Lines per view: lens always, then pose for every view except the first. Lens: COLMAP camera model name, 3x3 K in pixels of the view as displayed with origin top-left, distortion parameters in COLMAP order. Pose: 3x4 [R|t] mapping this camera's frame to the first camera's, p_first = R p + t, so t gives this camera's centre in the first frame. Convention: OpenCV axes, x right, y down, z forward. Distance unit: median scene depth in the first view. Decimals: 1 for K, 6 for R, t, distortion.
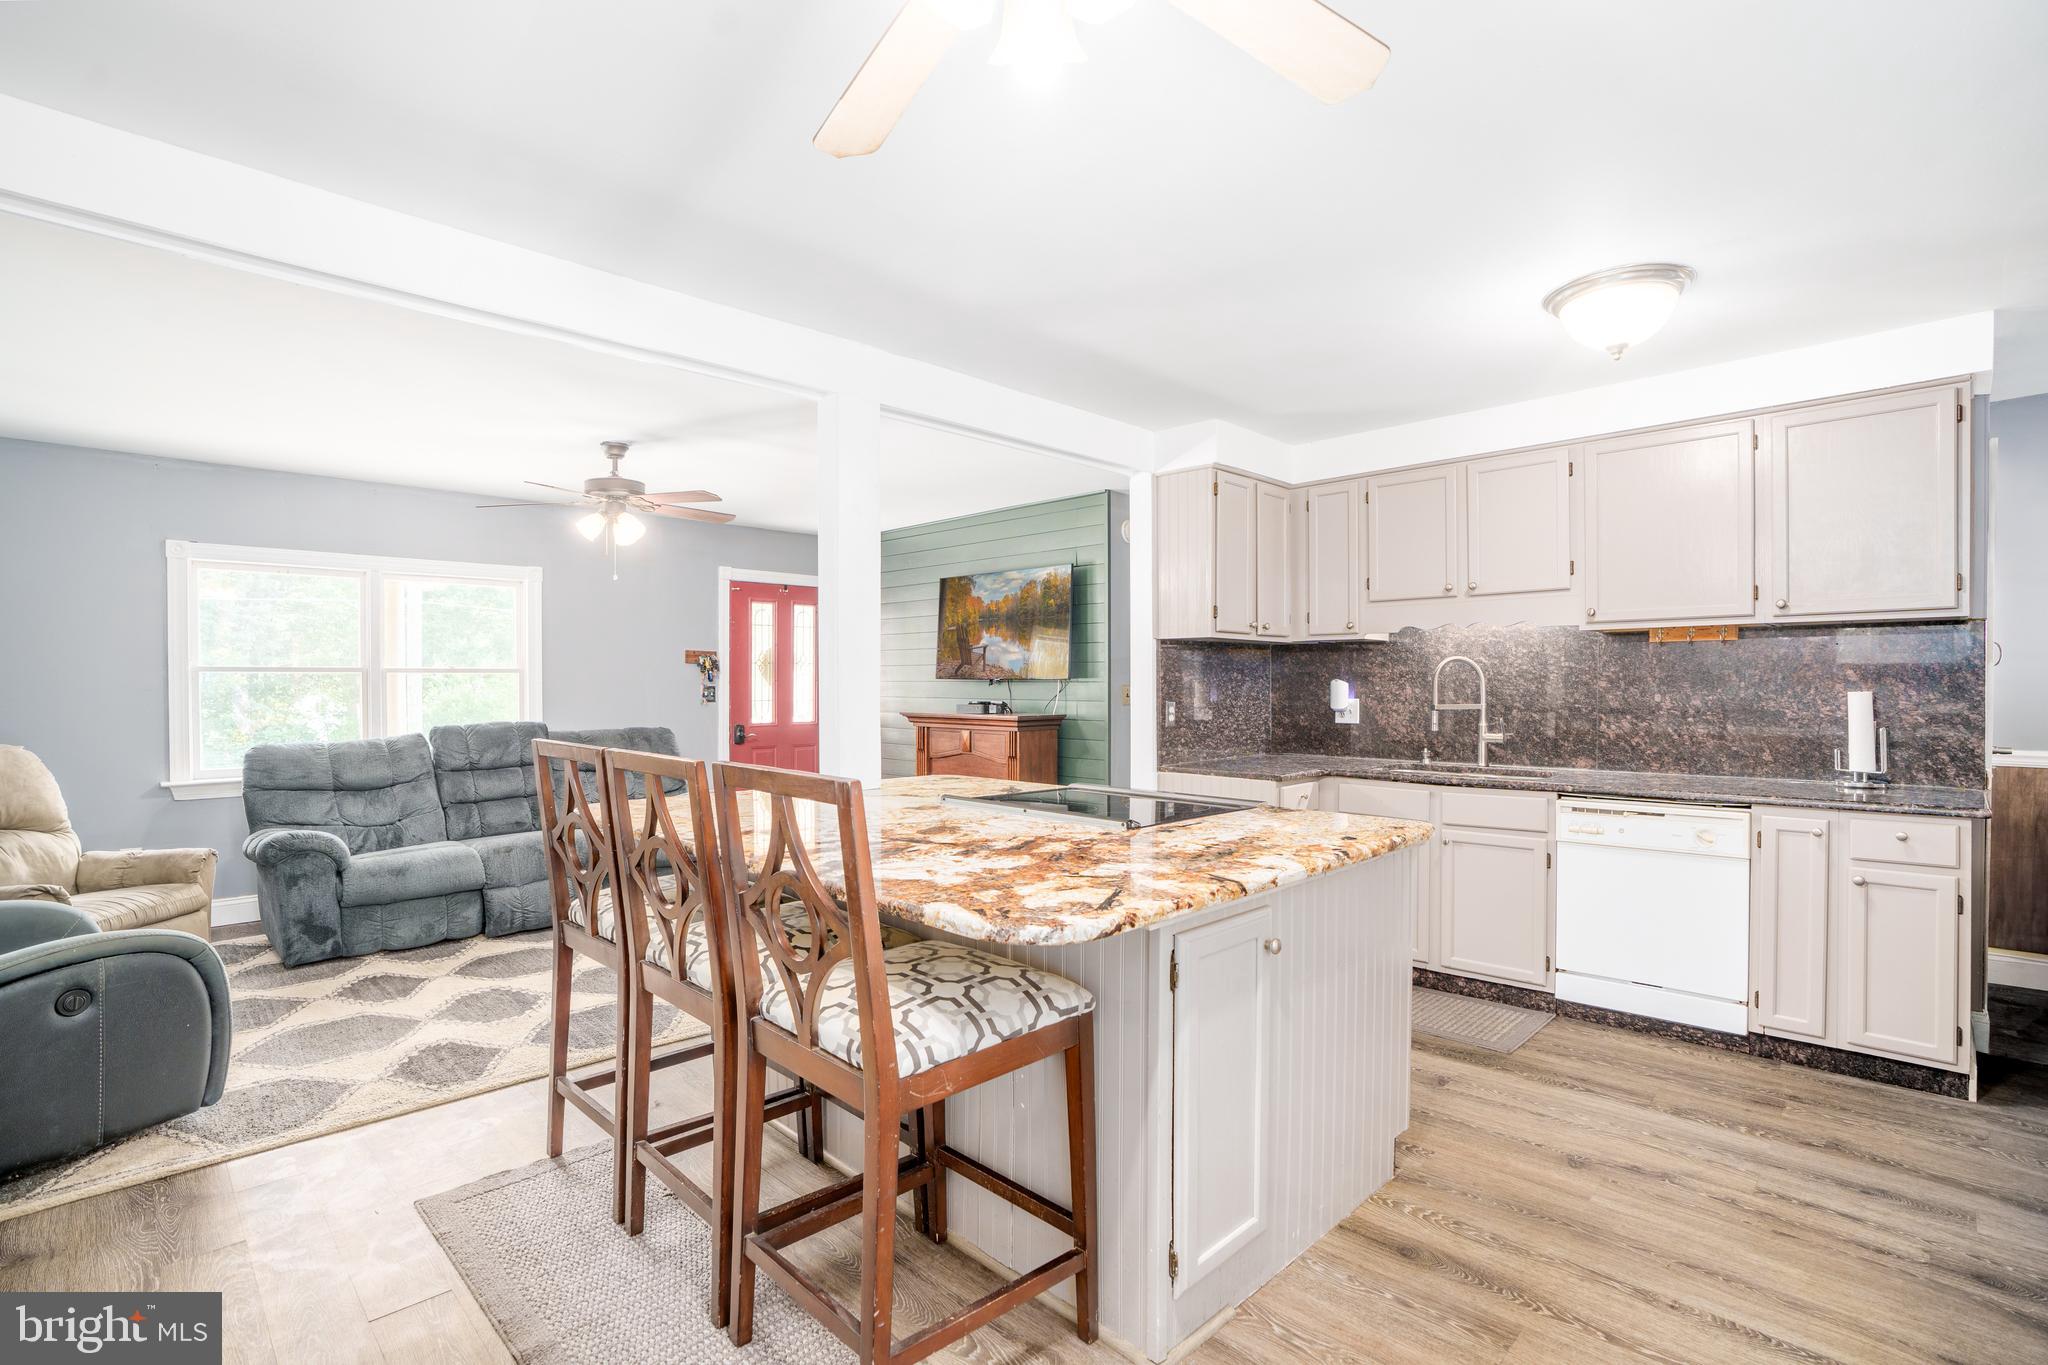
lens RADIAL K [[945.2, 0, 1026.2], [0, 945.2, 687.5], [0, 0, 1]] dist [-0.031783, 0.006190]
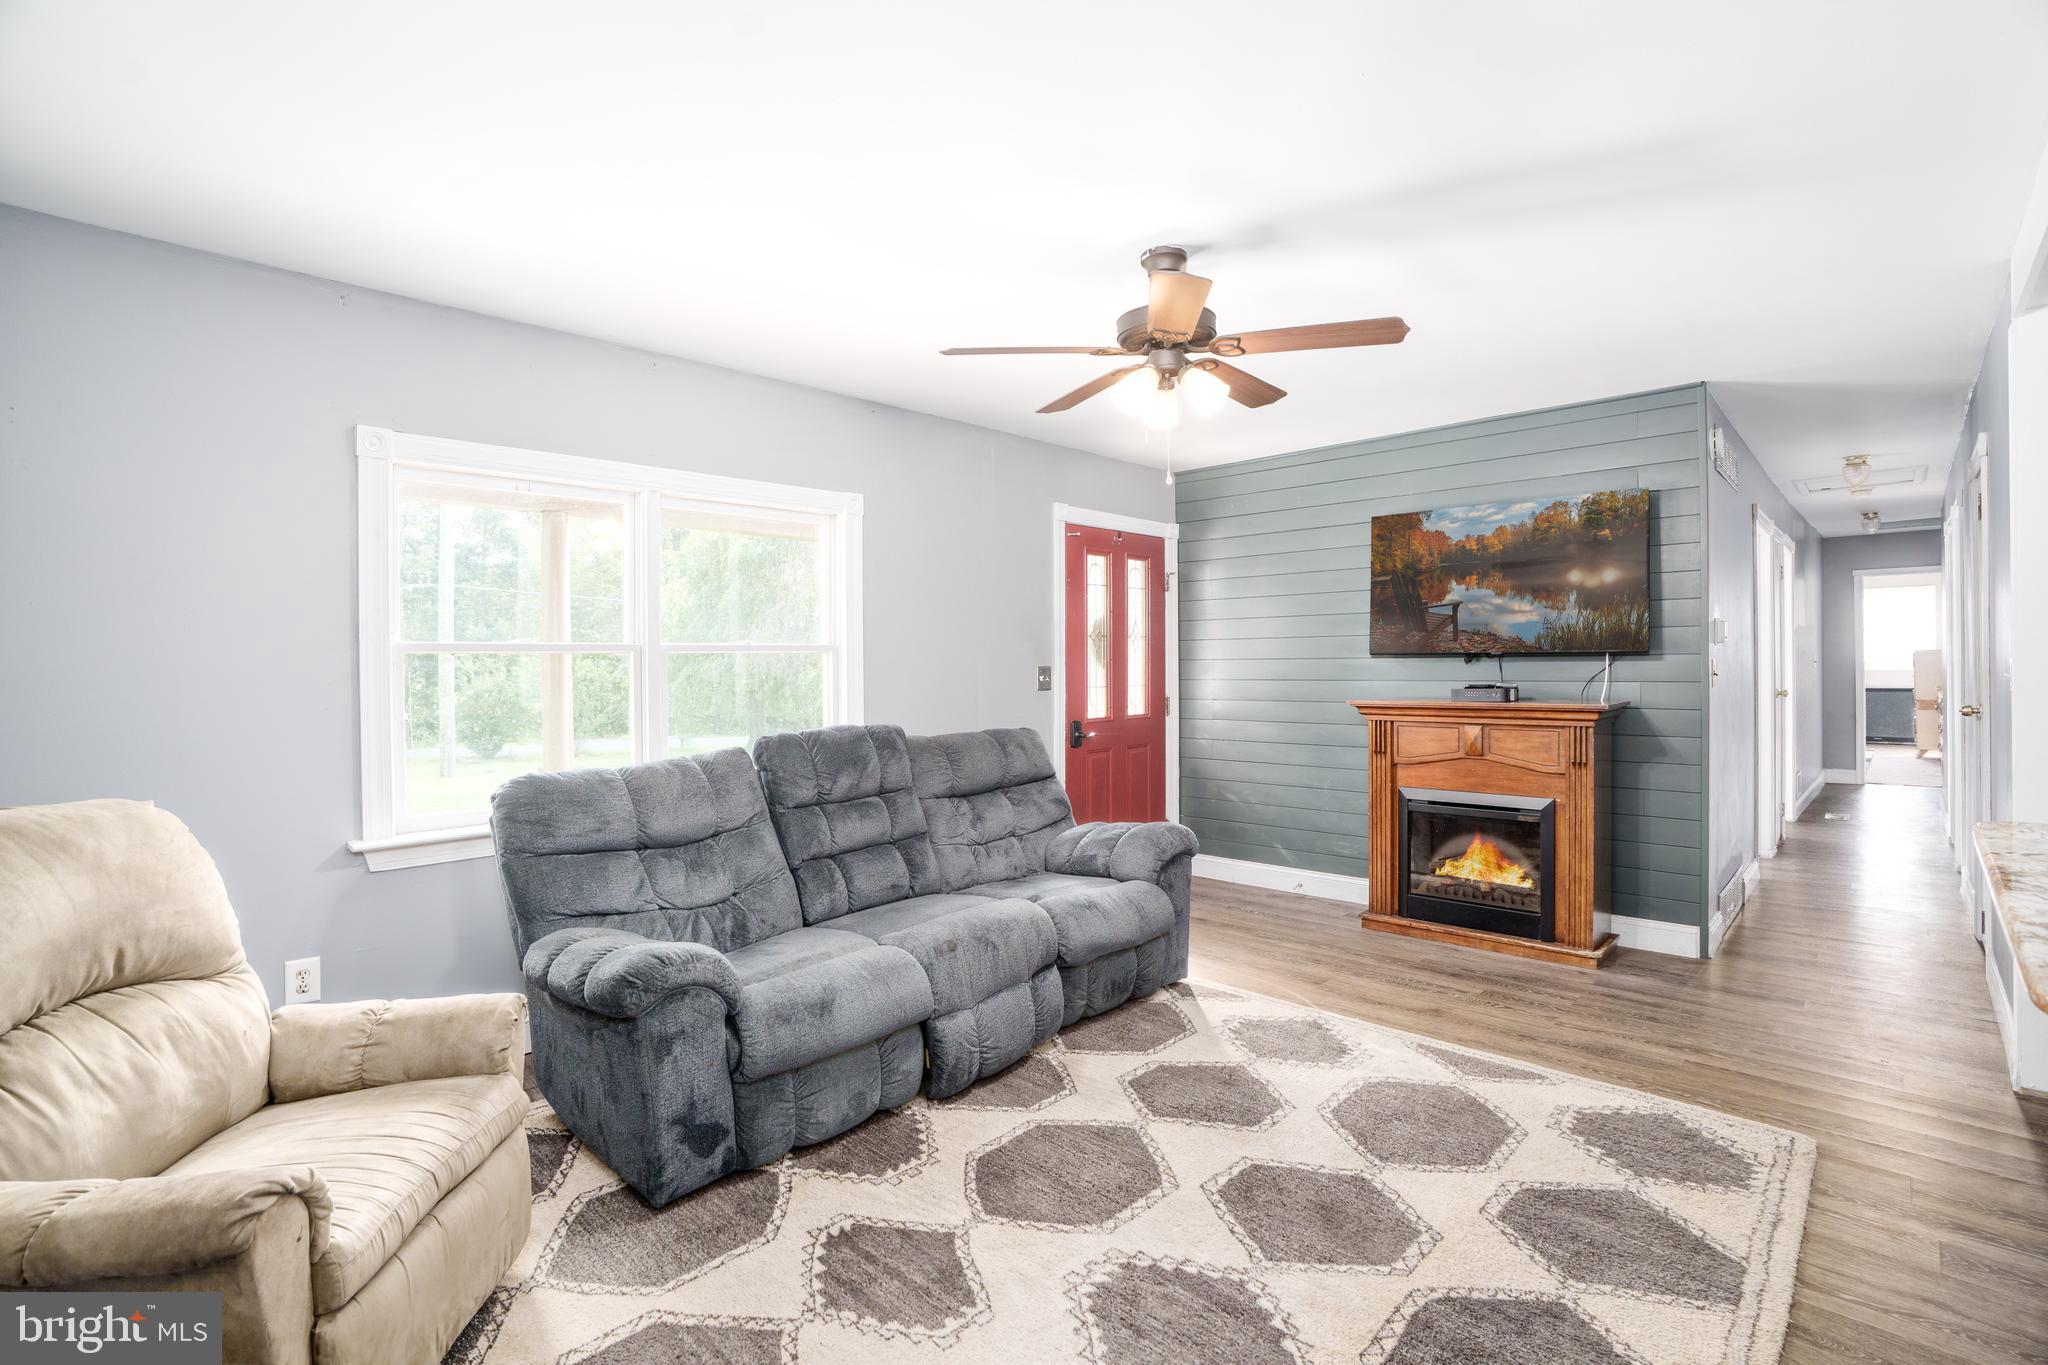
lens RADIAL K [[945.2, 0, 1026.7], [0, 945.2, 670.9], [0, 0, 1]] dist [-0.031783, 0.006190]
pose [[0.999817, -0.019119, 0.000925, -0.506595], [0.019124, 0.999800, -0.005809, 0.004672], [-0.000813, 0.005826, 0.999983, 0.410118]]
